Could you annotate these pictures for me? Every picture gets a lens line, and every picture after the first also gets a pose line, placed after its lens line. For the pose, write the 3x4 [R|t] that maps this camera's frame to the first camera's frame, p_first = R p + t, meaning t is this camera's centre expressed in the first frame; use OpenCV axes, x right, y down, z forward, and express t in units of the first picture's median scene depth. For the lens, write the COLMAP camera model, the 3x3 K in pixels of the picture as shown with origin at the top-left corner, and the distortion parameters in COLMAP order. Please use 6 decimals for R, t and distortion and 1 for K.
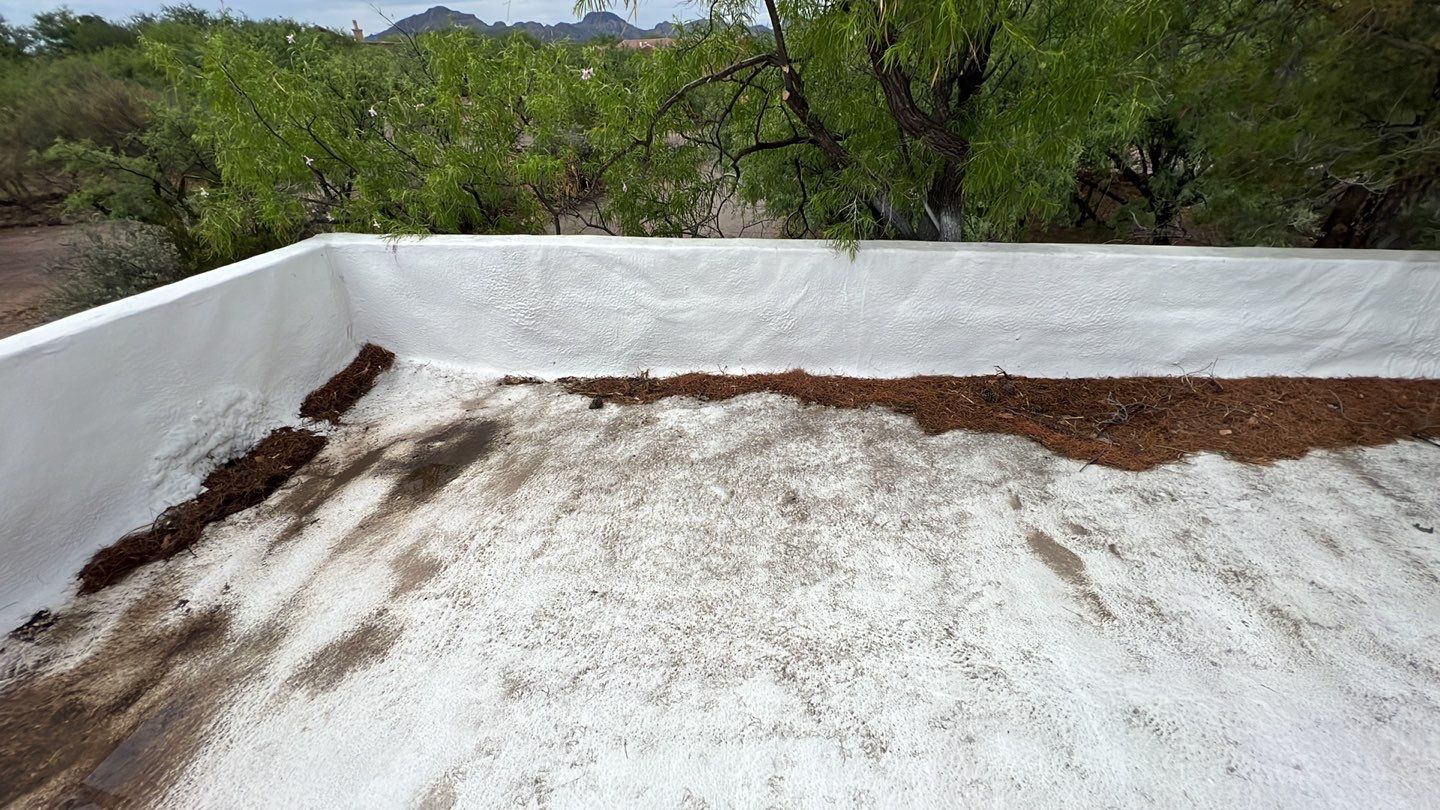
lens RADIAL K [[567.6, 0, 724.2], [0, 567.6, 402.1], [0, 0, 1]] dist [-0.001564, -0.000424]
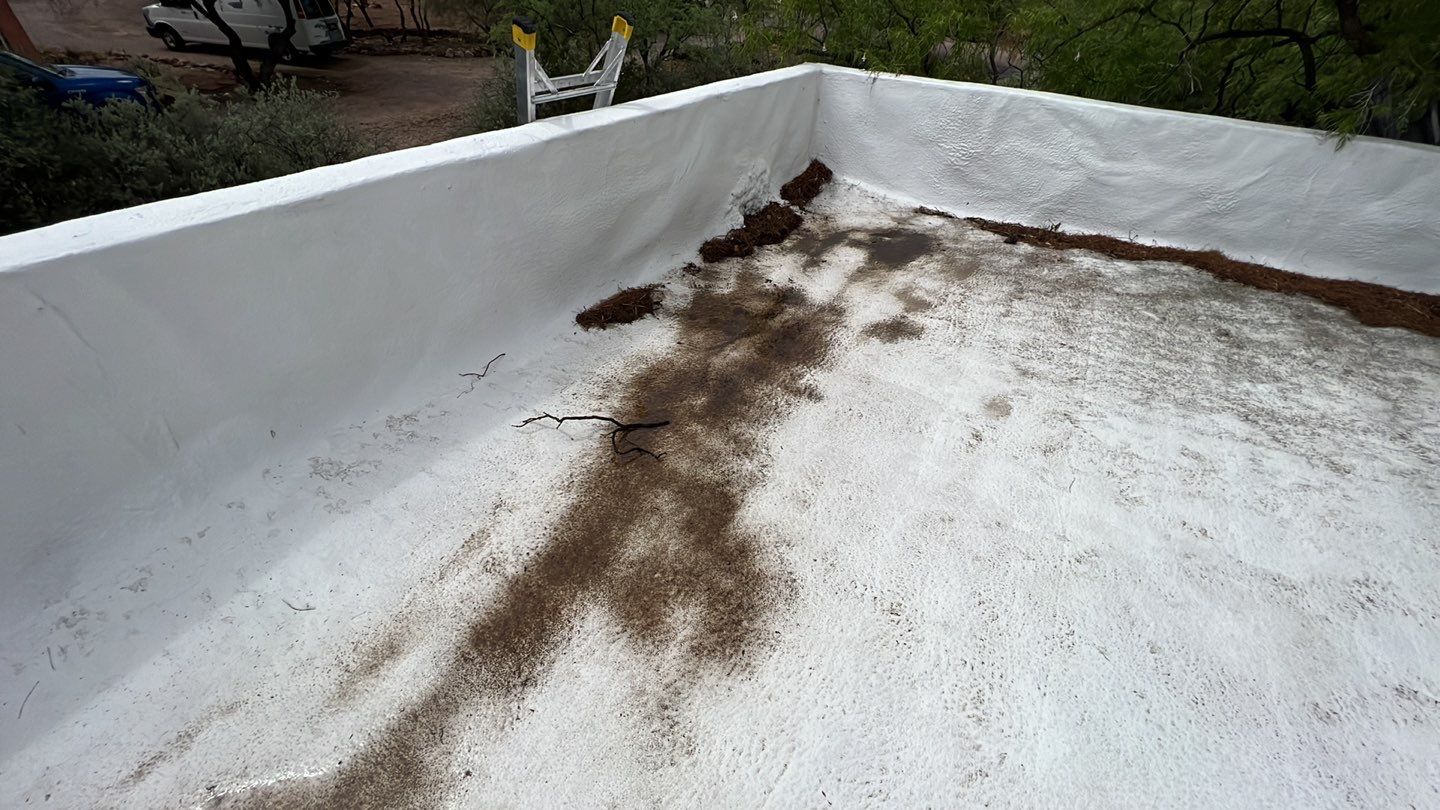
lens RADIAL K [[567.6, 0, 716.2], [0, 567.6, 405.6], [0, 0, 1]] dist [-0.001564, -0.000424]
pose [[0.913975, 0.298911, -0.274413, -0.412881], [-0.259666, 0.950523, 0.170525, 0.332738], [0.311808, -0.084600, 0.946371, -0.393665]]
